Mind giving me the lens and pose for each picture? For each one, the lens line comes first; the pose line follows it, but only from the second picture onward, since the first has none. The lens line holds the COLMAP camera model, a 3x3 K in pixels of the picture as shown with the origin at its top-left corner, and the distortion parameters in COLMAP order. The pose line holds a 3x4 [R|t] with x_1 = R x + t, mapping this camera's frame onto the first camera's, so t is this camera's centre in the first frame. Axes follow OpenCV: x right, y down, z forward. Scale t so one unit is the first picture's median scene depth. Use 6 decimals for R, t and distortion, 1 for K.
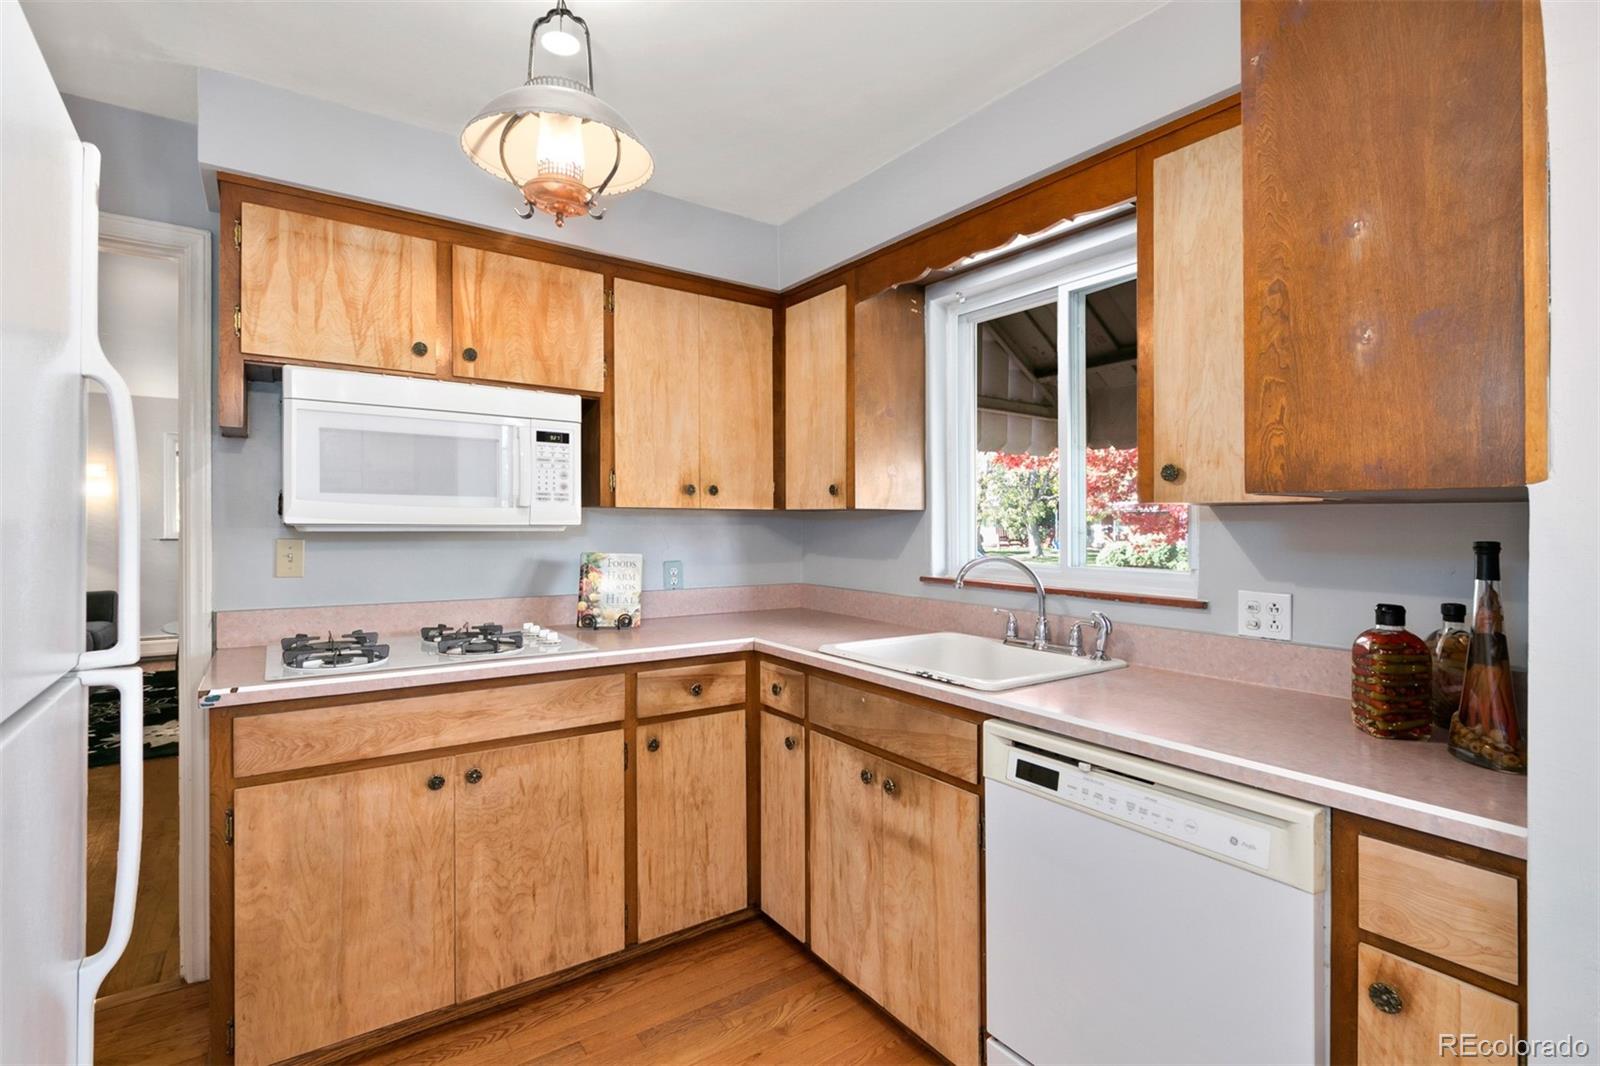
lens RADIAL K [[749.5, 0, 796.4], [0, 749.5, 526.8], [0, 0, 1]] dist [-0.000645, -0.005880]
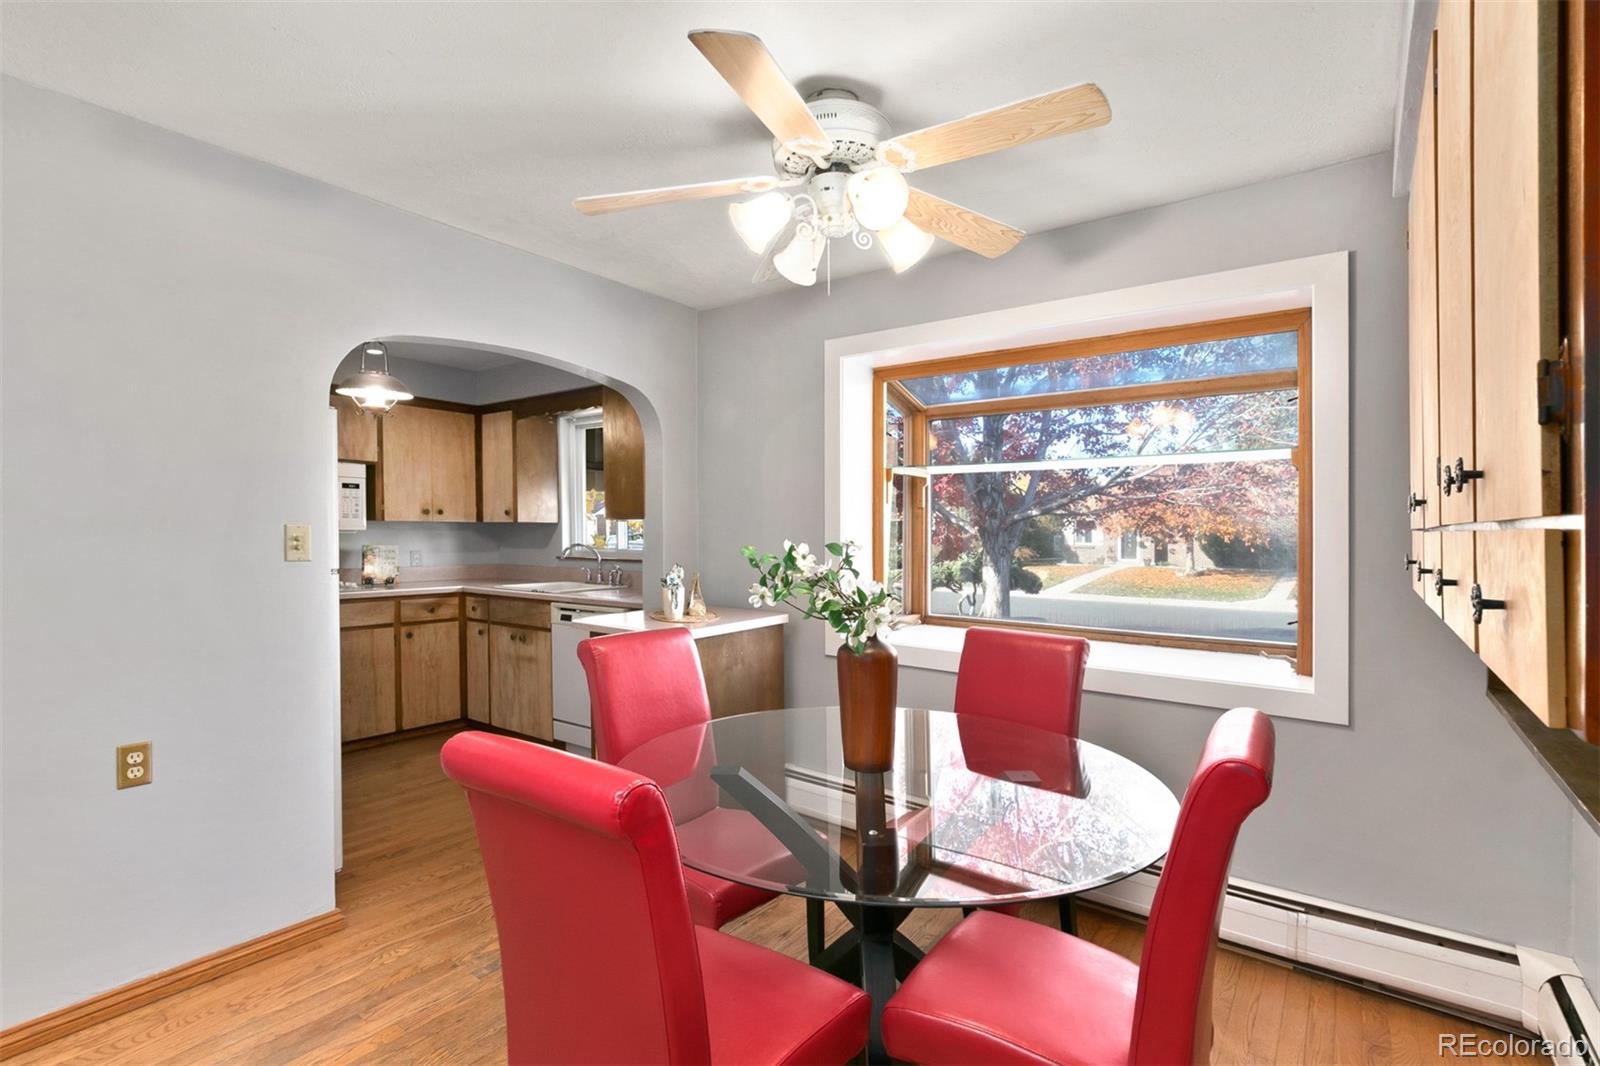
lens RADIAL K [[749.5, 0, 805.7], [0, 749.5, 549.0], [0, 0, 1]] dist [-0.000645, -0.005880]
pose [[0.945211, -0.008208, 0.326356, 0.176069], [0.002135, 0.999818, 0.018963, 0.013862], [-0.326453, -0.017227, 0.945057, -1.346188]]
